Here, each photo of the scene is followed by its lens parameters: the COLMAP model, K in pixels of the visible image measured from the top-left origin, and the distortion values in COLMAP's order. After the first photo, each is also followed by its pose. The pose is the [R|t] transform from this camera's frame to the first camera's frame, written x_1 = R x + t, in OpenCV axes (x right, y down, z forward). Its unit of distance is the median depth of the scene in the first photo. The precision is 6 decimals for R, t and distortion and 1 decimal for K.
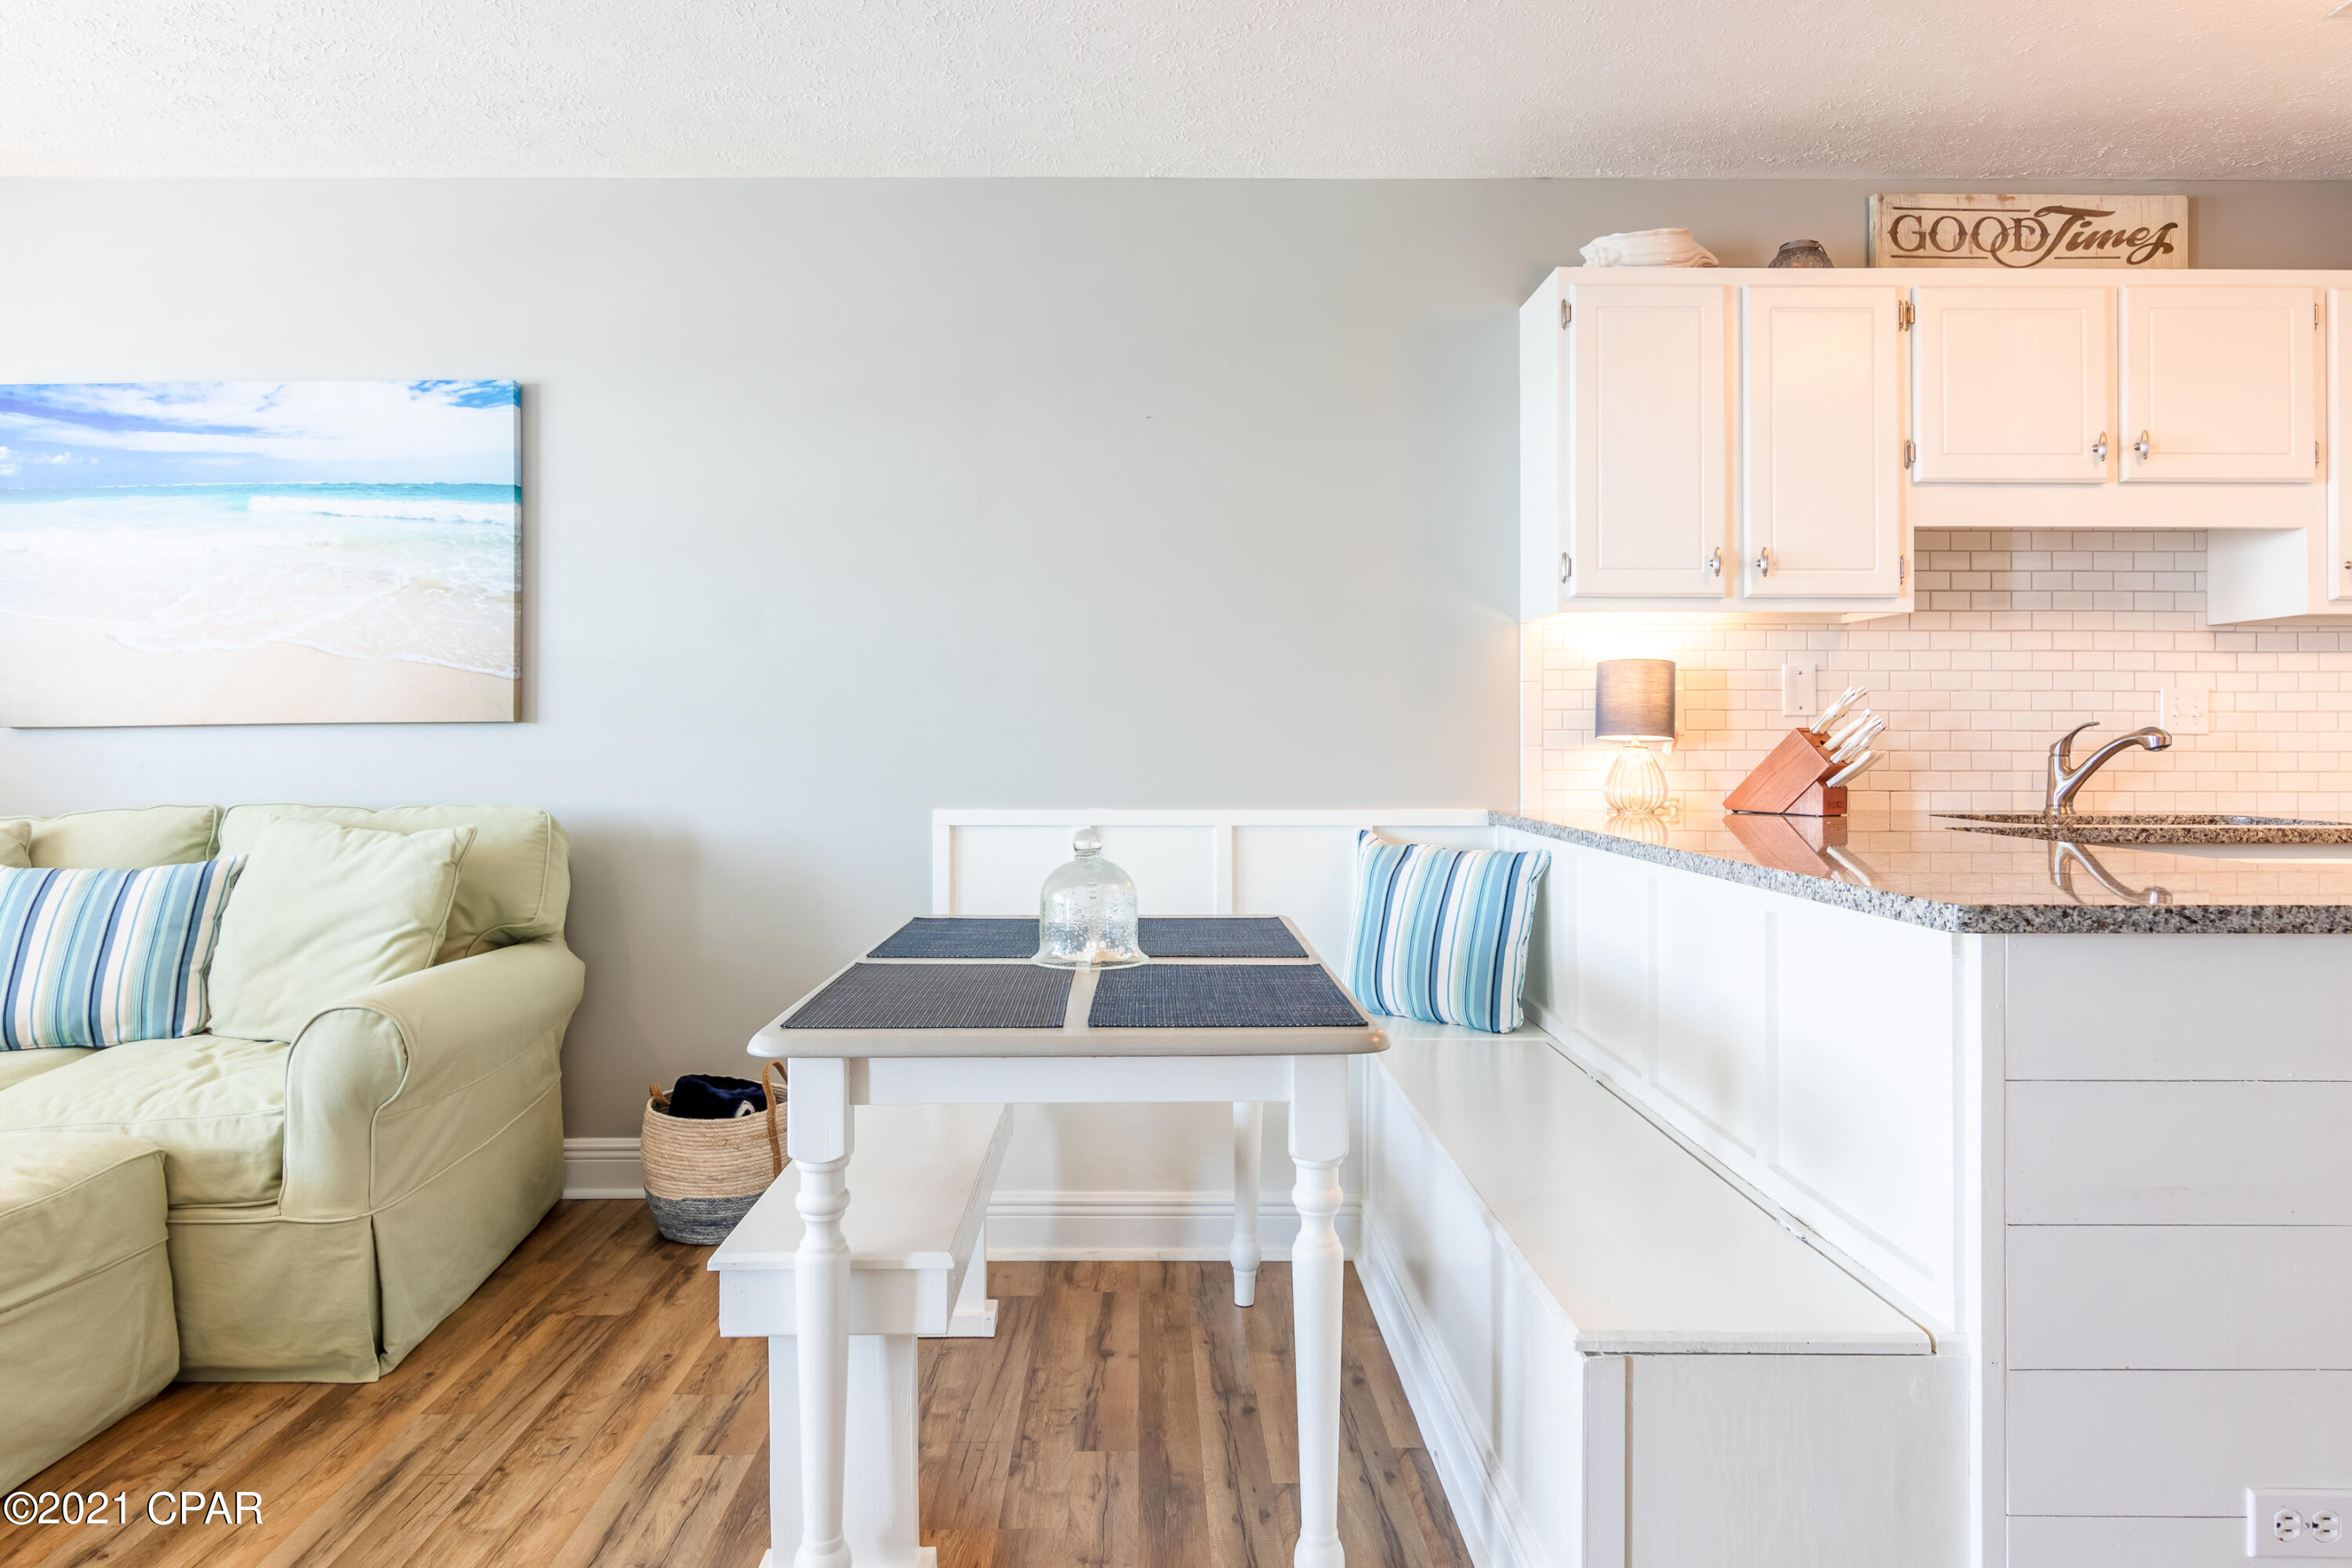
lens RADIAL K [[1427.5, 0, 1180.5], [0, 1427.5, 727.7], [0, 0, 1]] dist [-0.000845, 0.001705]
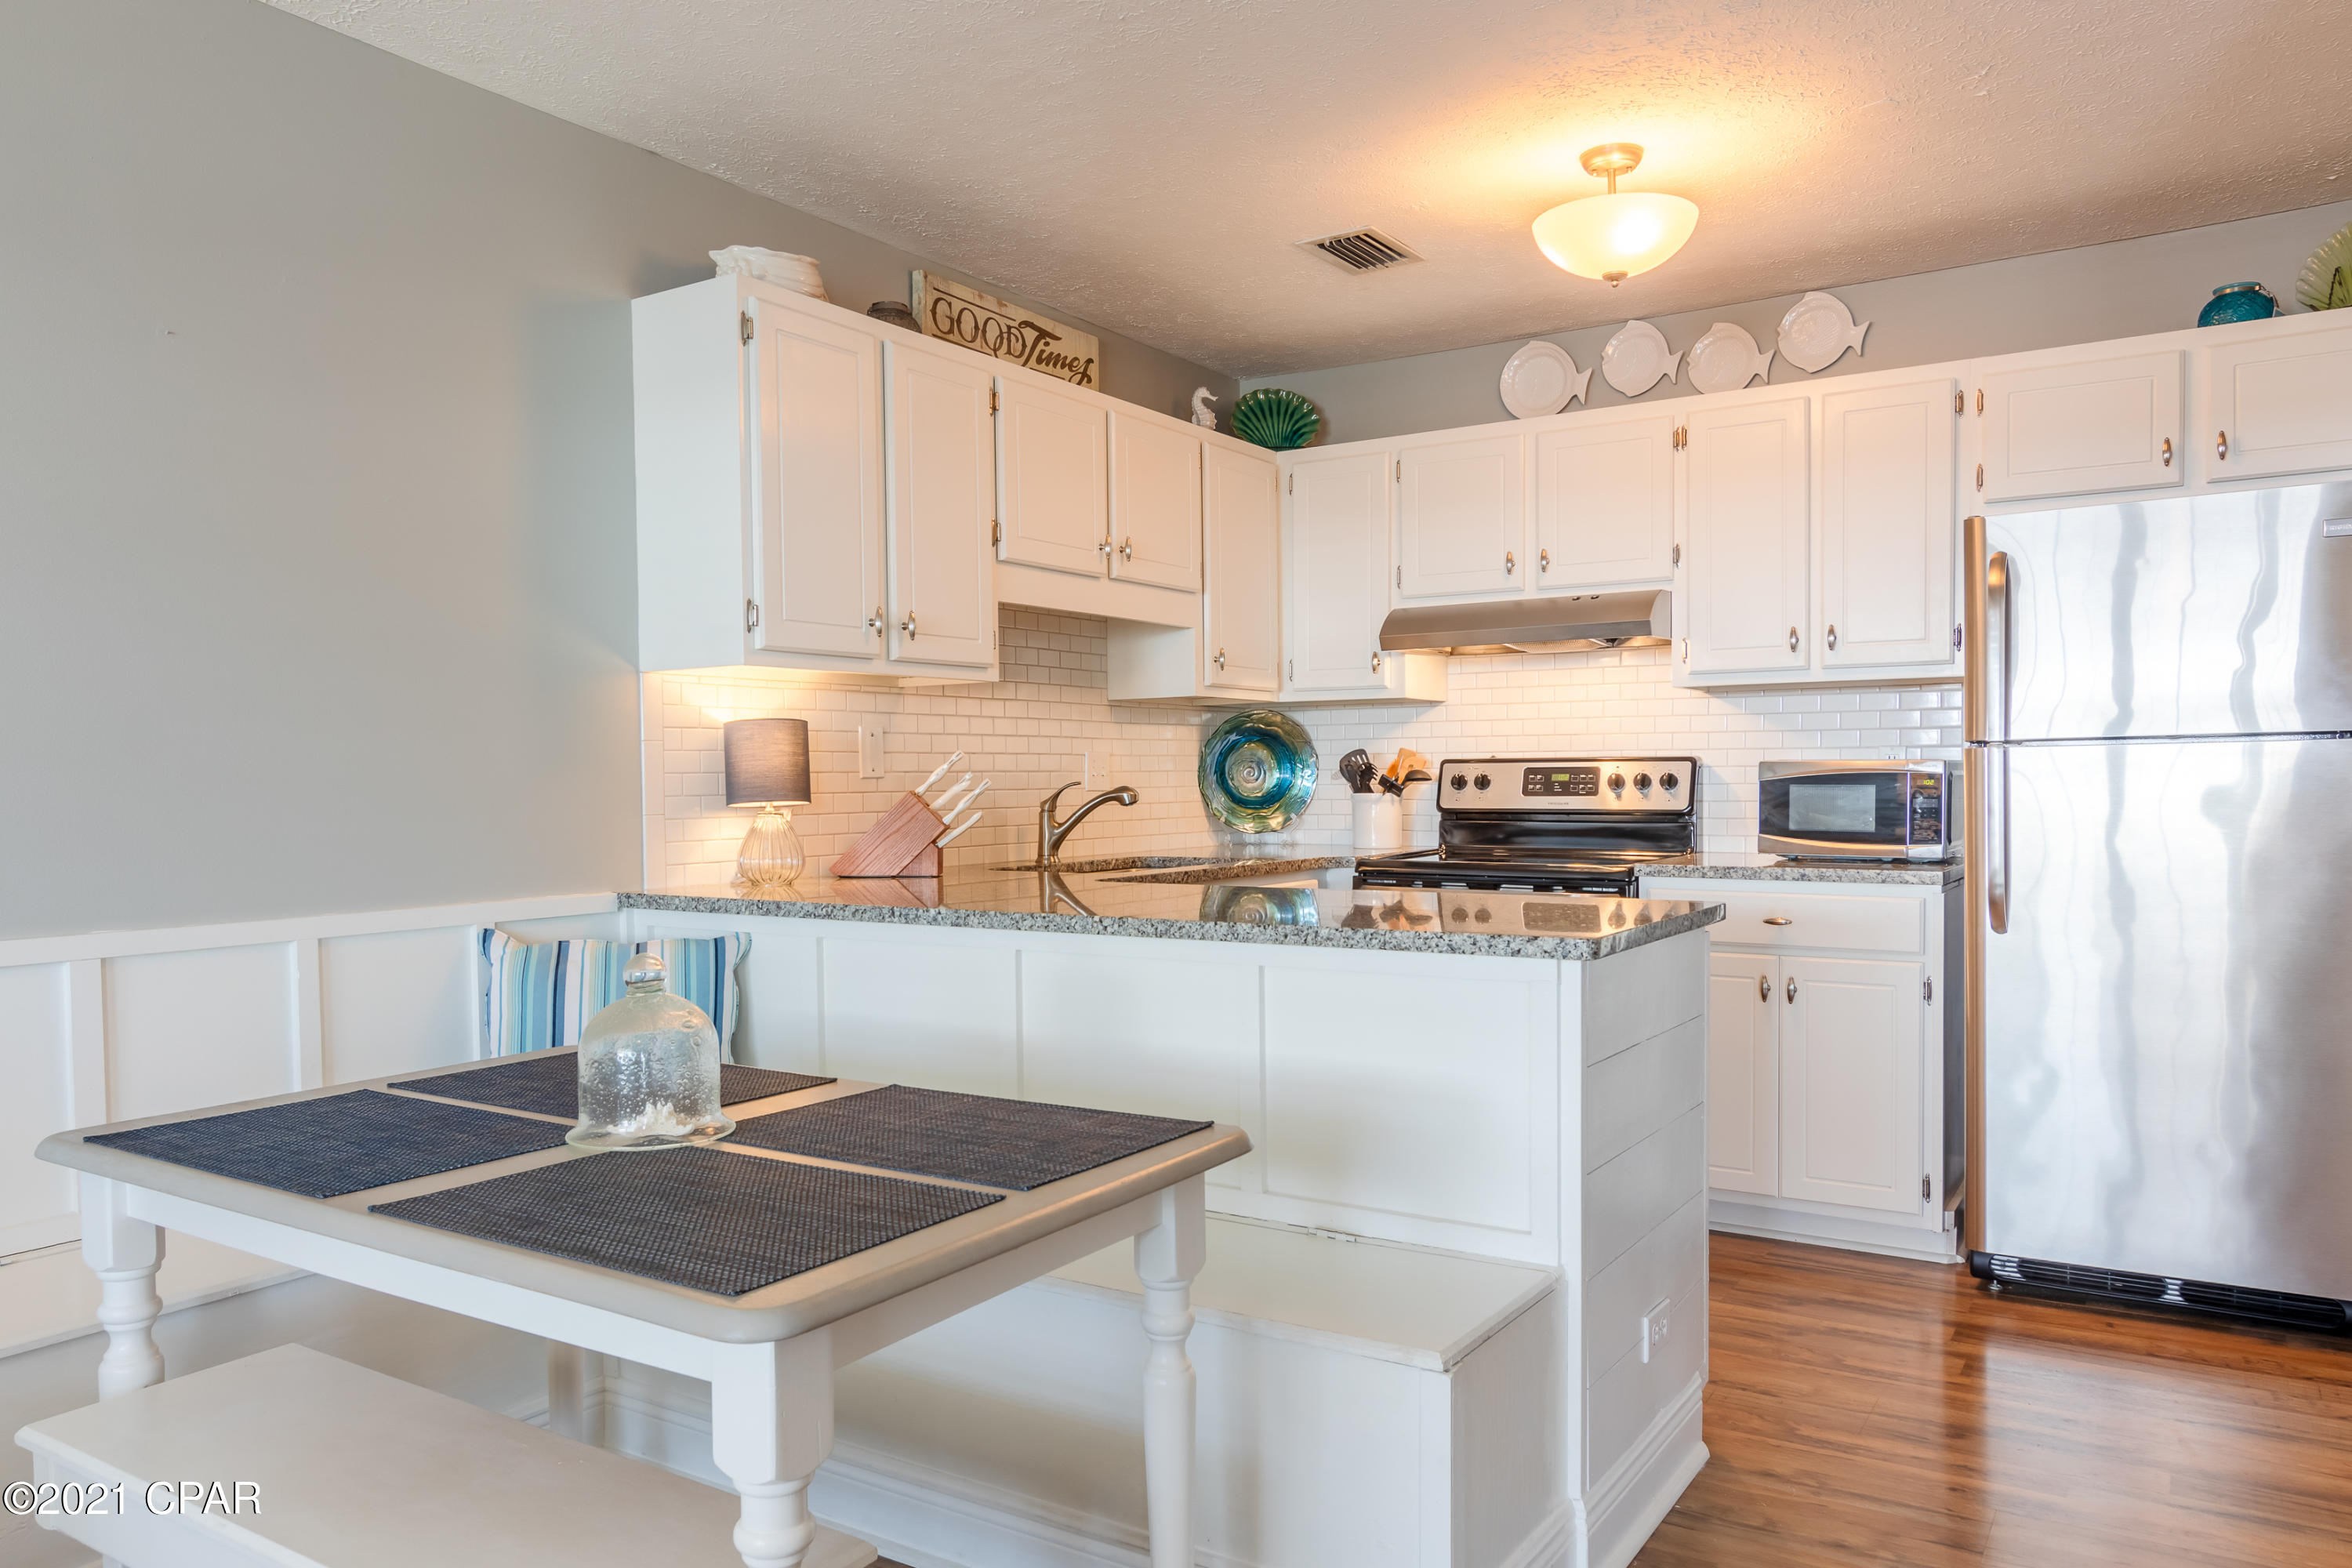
lens RADIAL K [[1592.7, 0, 1127.4], [0, 1592.7, 815.7], [0, 0, 1]] dist [0.002000, 0.003557]
pose [[0.571272, -0.027560, 0.820298, -0.390748], [0.003536, 0.999509, 0.031119, -0.016129], [-0.820753, -0.014877, 0.571089, 0.220942]]
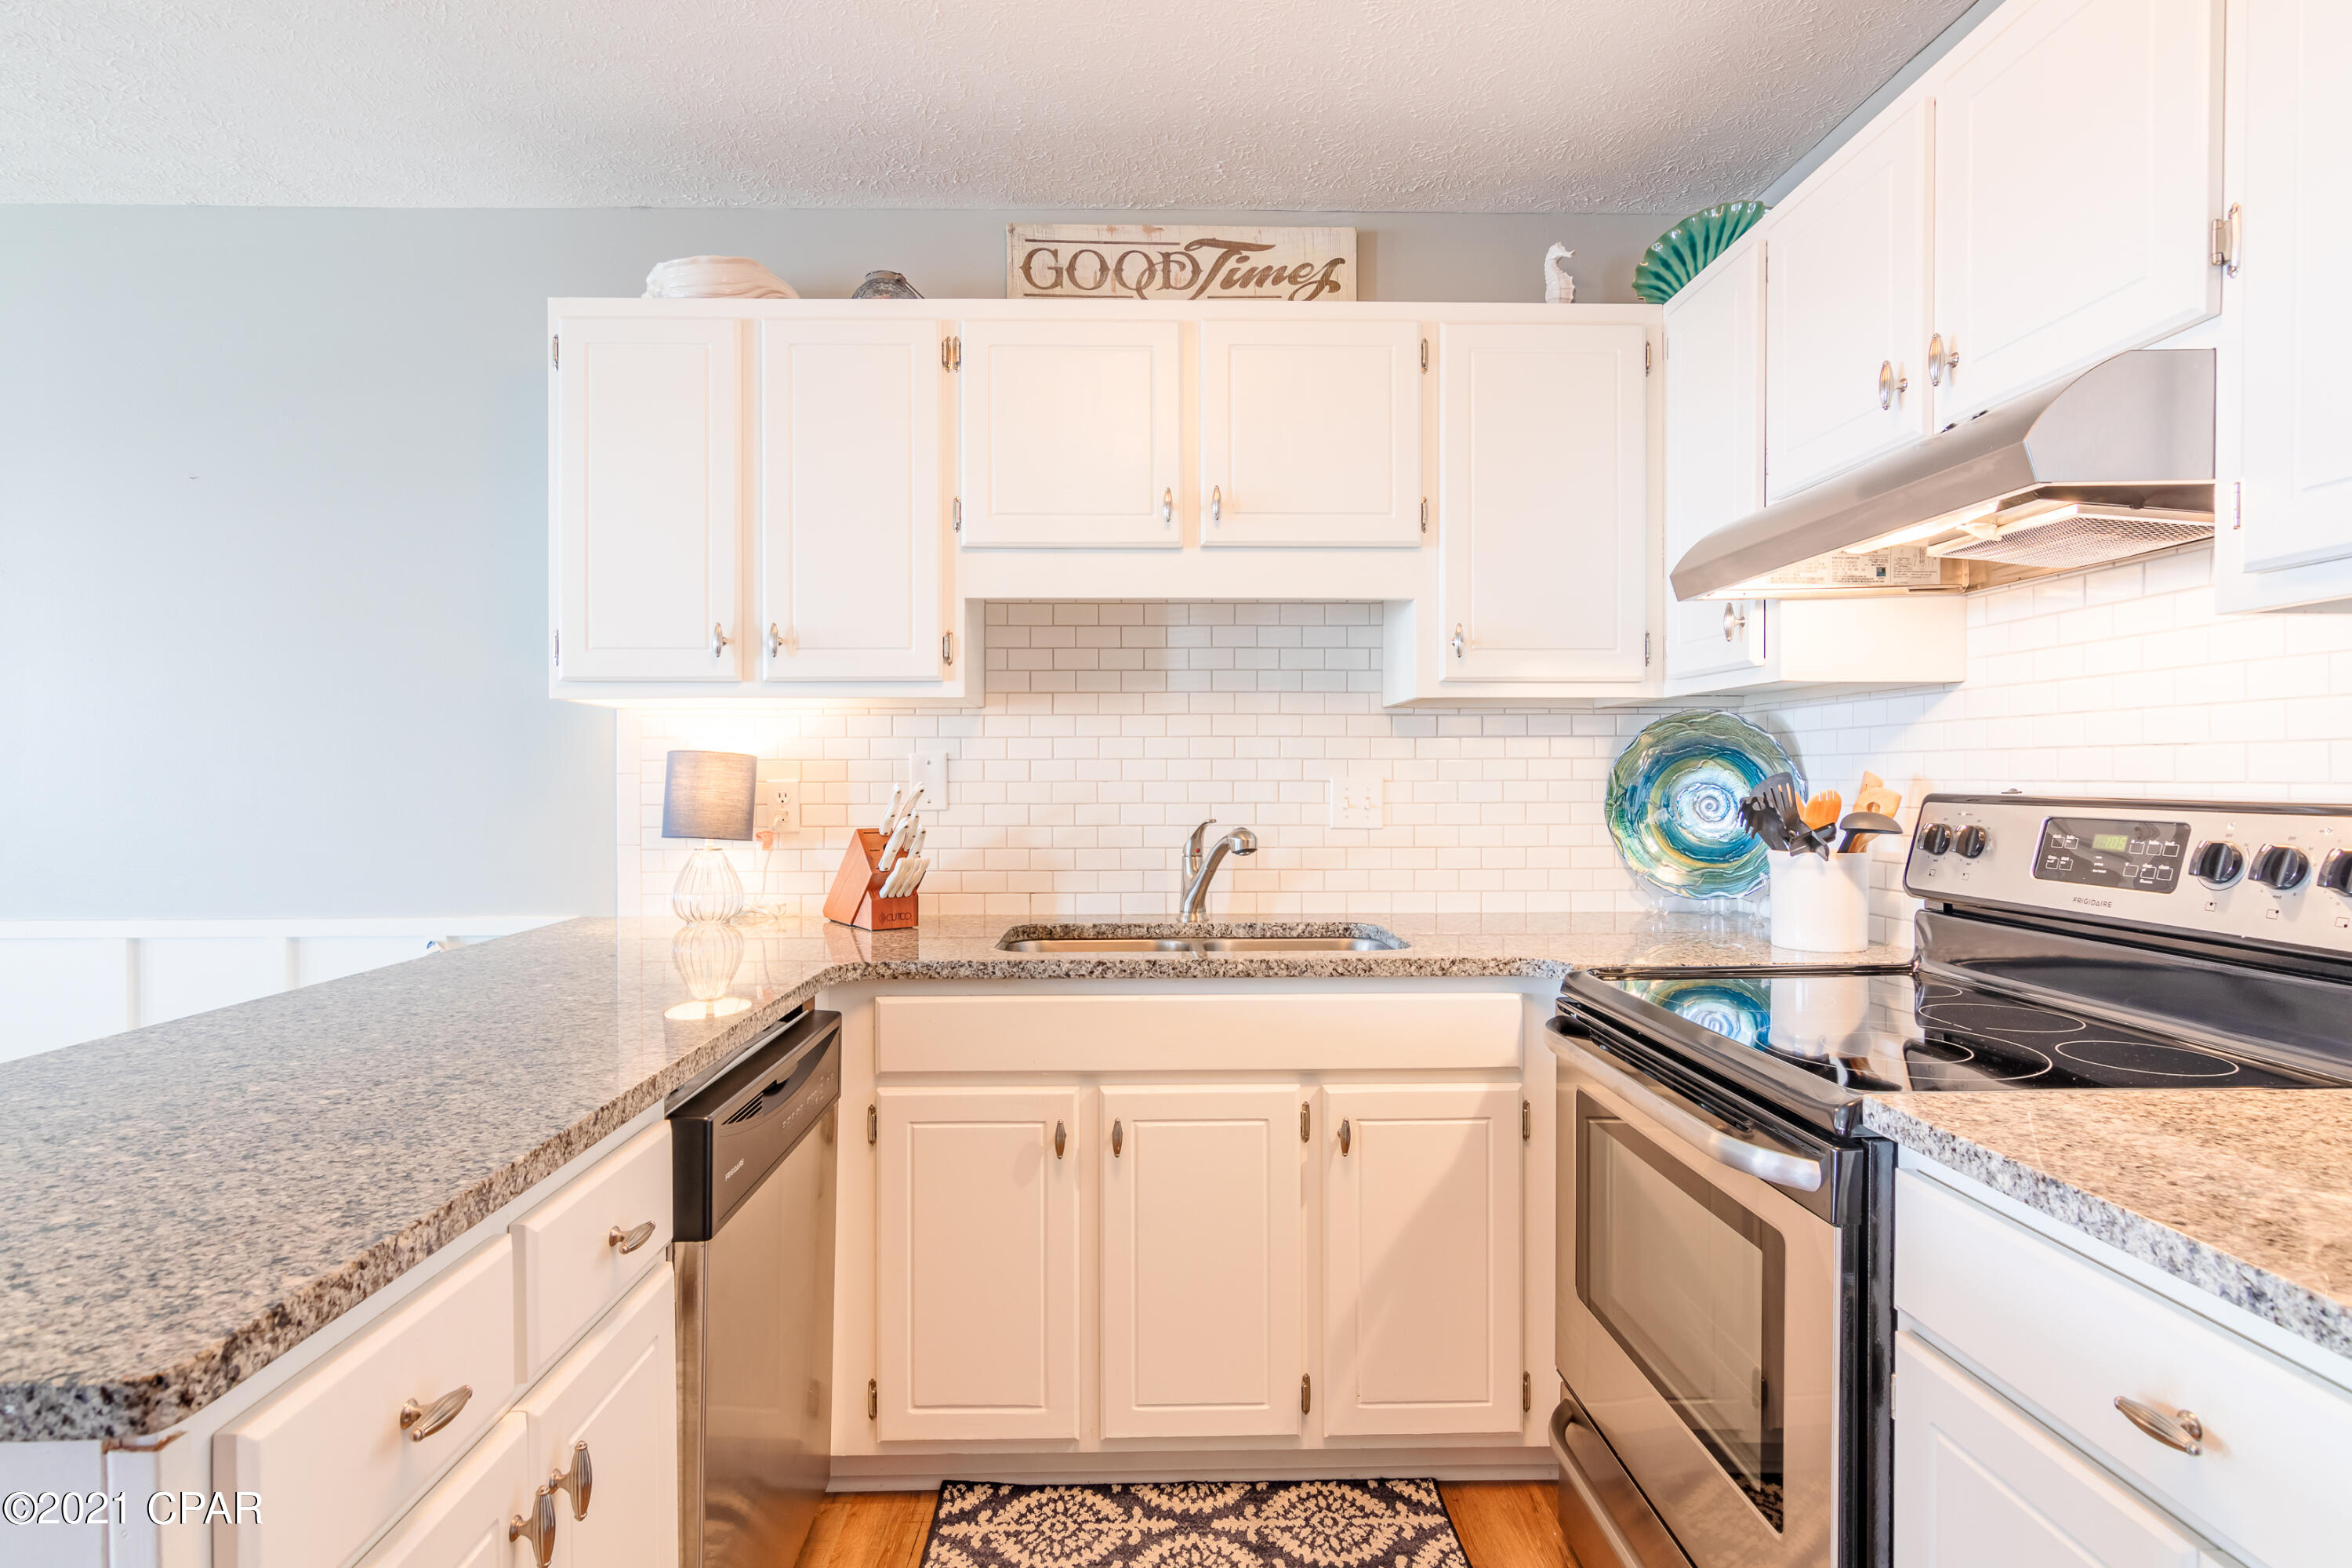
lens RADIAL K [[1193.1, 0, 1176.0], [0, 1193.1, 784.0], [0, 0, 1]] dist [0.002113, -0.000167]
pose [[0.999800, -0.006064, 0.019043, 0.590004], [0.005799, 0.999886, 0.013951, -0.035470], [-0.019125, -0.013838, 0.999721, 0.254445]]
